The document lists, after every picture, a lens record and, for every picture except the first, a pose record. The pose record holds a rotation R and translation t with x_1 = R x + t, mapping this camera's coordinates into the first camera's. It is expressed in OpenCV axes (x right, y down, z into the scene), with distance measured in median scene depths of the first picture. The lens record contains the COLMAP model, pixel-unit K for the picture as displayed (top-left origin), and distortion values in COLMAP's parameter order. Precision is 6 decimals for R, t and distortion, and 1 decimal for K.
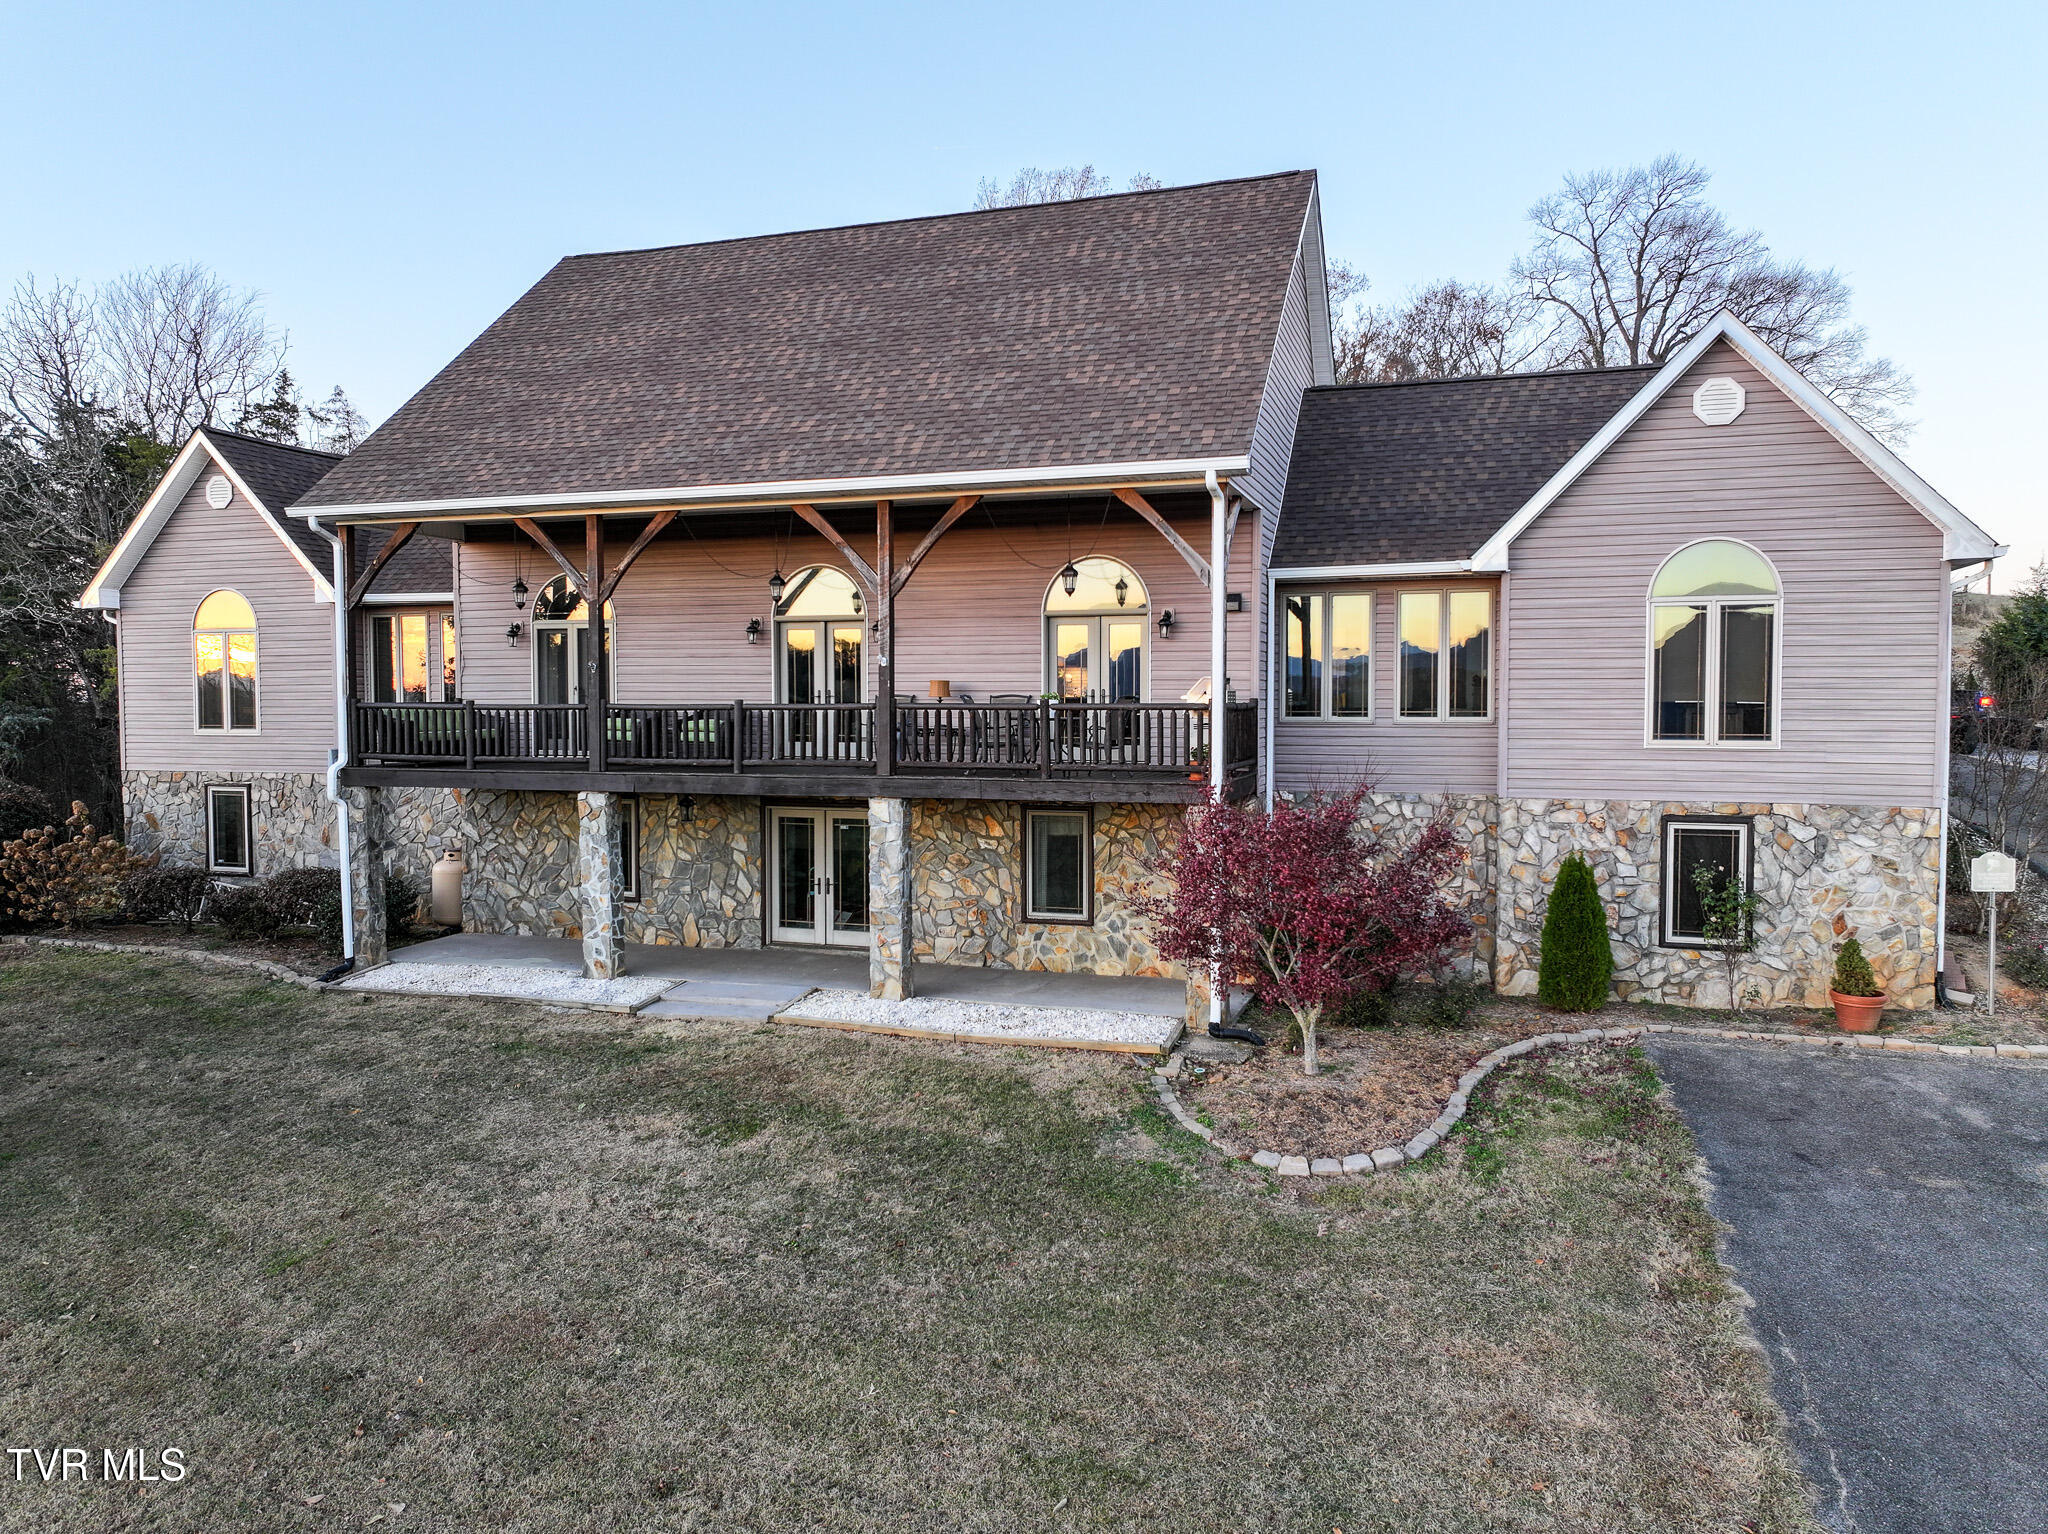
lens RADIAL K [[1426.1, 0, 1022.3], [0, 1426.1, 763.3], [0, 0, 1]] dist [-0.003879, 0.019634]
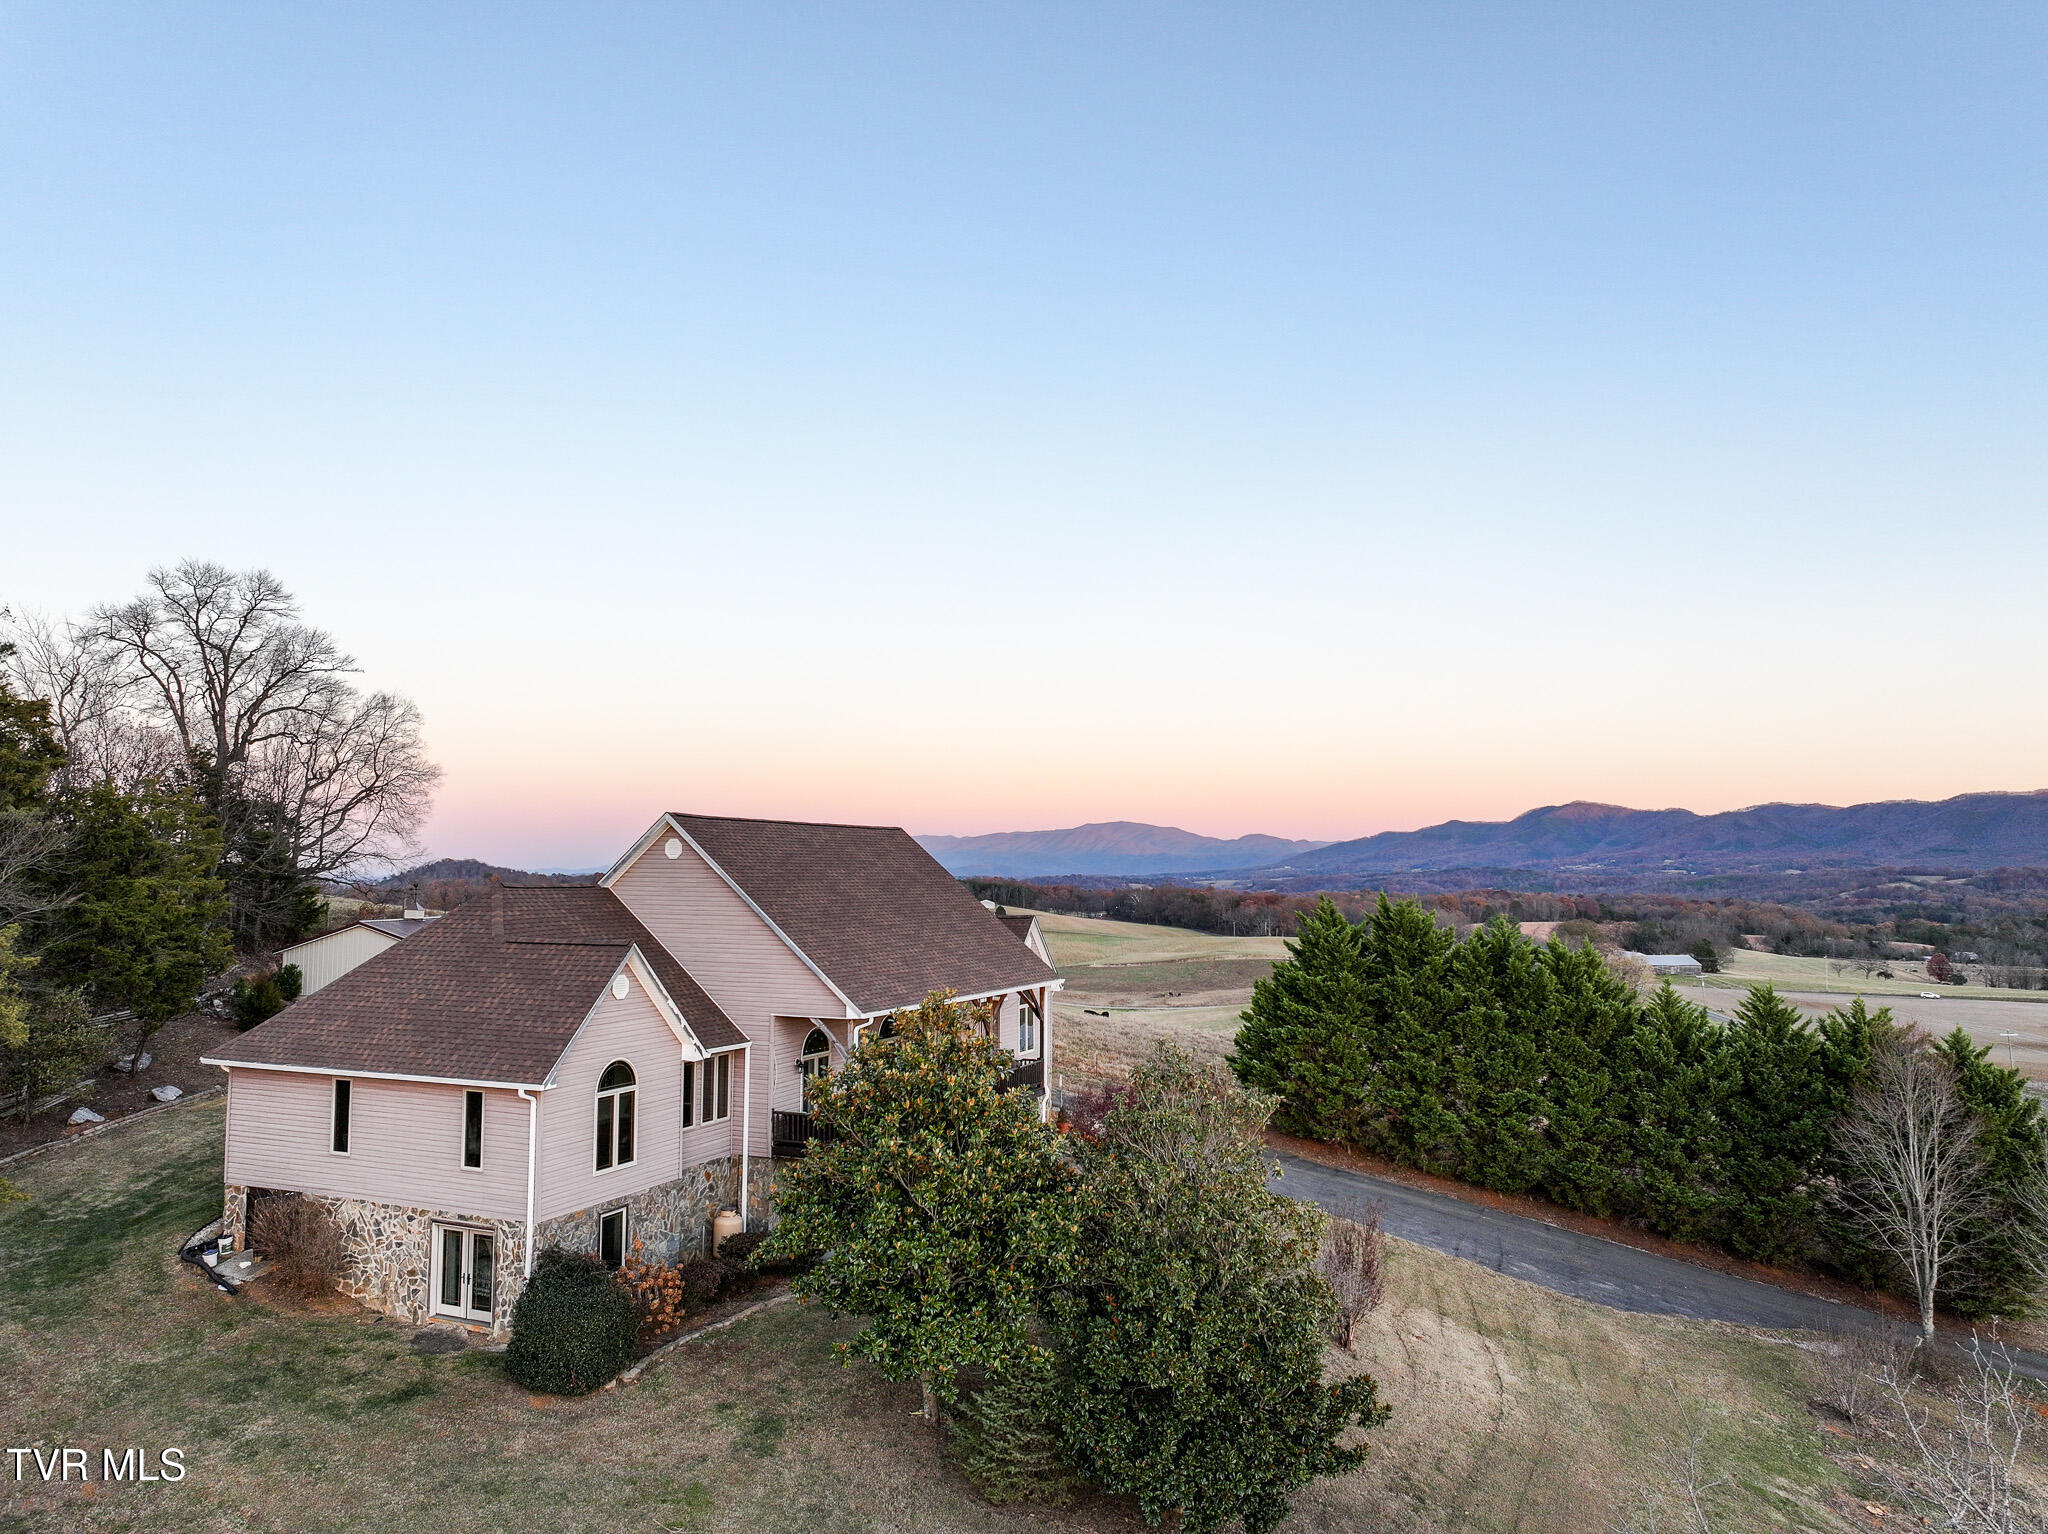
lens RADIAL K [[1426.1, 0, 1030.6], [0, 1426.1, 766.7], [0, 0, 1]] dist [-0.003879, 0.019634]
pose [[0.098859, 0.077694, 0.992064, -2.392064], [0.045205, 0.995568, -0.082473, -0.340944], [-0.994074, 0.052999, 0.094909, 0.603594]]
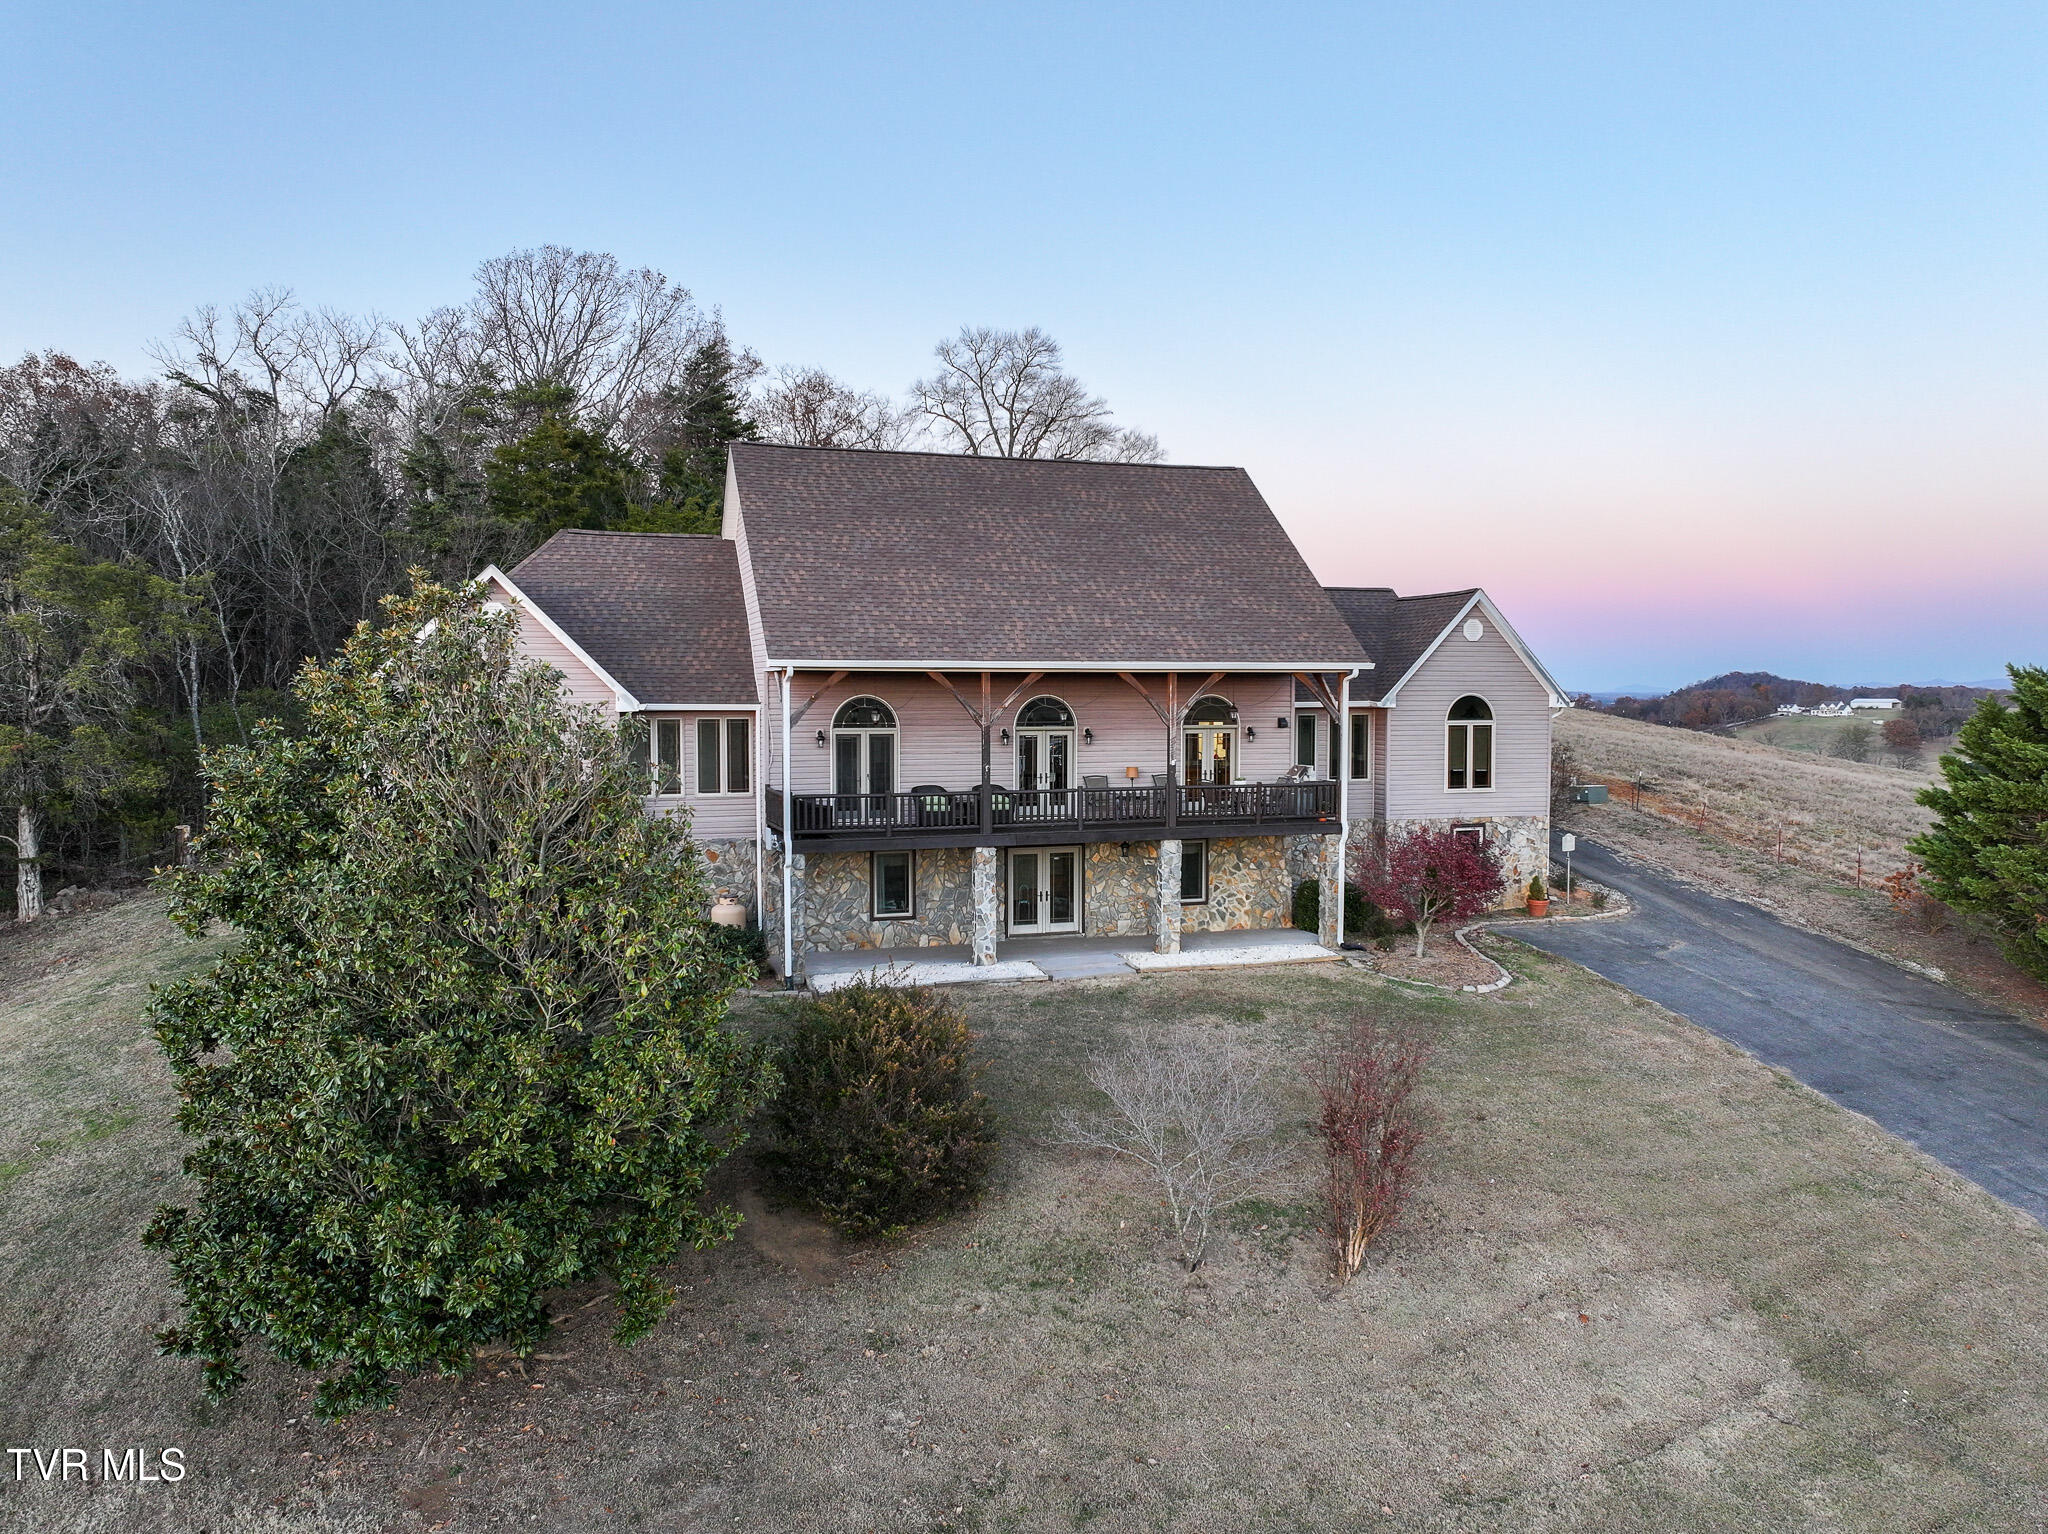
lens RADIAL K [[1426.1, 0, 1019.6], [0, 1426.1, 759.4], [0, 0, 1]] dist [-0.003879, 0.019634]
pose [[0.809545, -0.029234, 0.586330, -1.164849], [0.027982, 0.999546, 0.011202, -0.091172], [-0.586391, 0.007338, 0.809995, -0.291930]]
